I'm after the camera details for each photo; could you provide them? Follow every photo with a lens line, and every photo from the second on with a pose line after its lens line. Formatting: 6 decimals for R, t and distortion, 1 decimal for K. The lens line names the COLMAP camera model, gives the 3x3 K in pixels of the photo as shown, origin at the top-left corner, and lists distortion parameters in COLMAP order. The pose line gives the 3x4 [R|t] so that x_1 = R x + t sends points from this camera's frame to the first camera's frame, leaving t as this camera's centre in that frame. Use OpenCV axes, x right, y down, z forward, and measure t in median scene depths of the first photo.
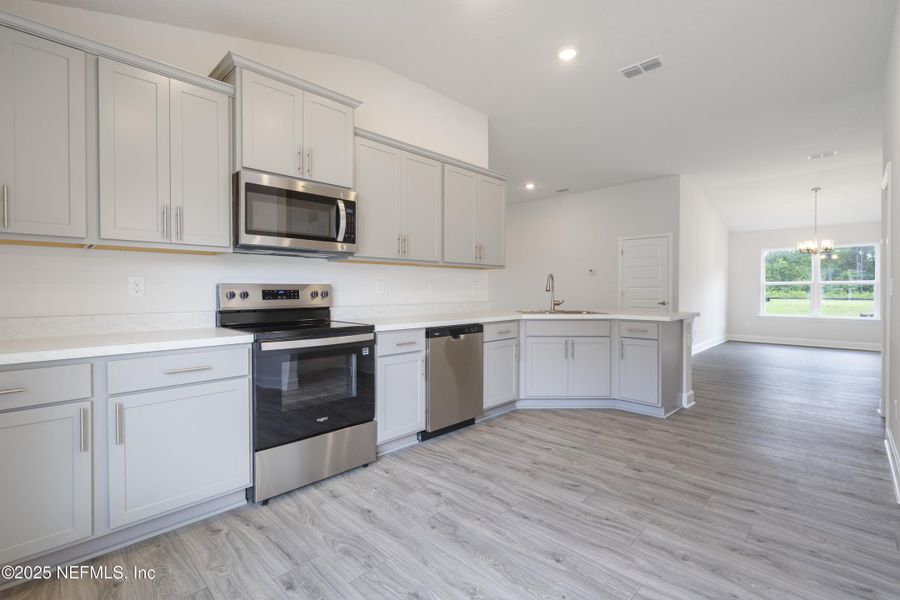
lens RADIAL K [[423.7, 0, 452.3], [0, 423.7, 297.3], [0, 0, 1]] dist [0.001131, 0.000341]
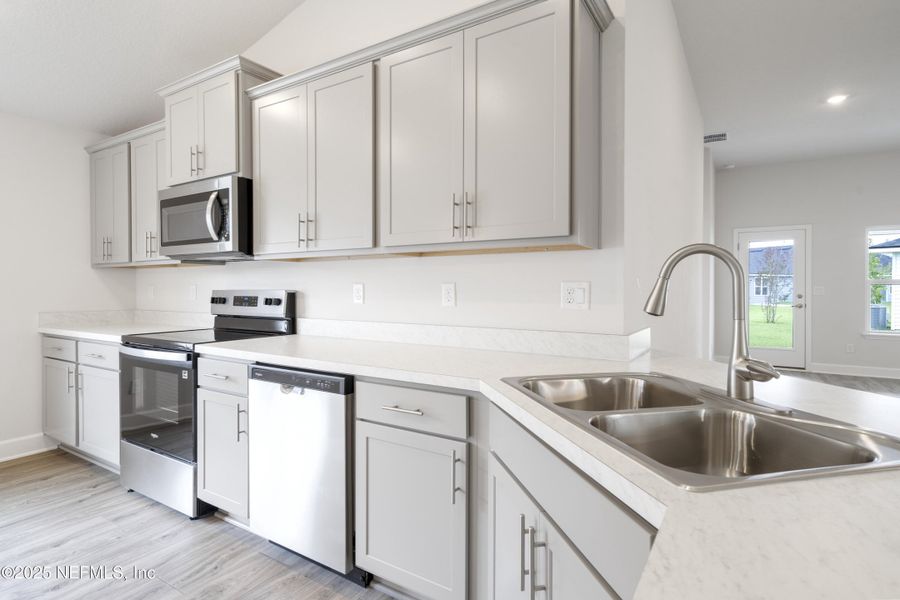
lens RADIAL K [[457.1, 0, 438.8], [0, 457.1, 299.9], [0, 0, 1]] dist [-0.001621, -0.000235]
pose [[0.203346, 0.030205, -0.978641, 0.901517], [-0.008782, 0.999540, 0.029025, -0.055697], [0.979067, 0.002692, 0.203518, 1.584168]]
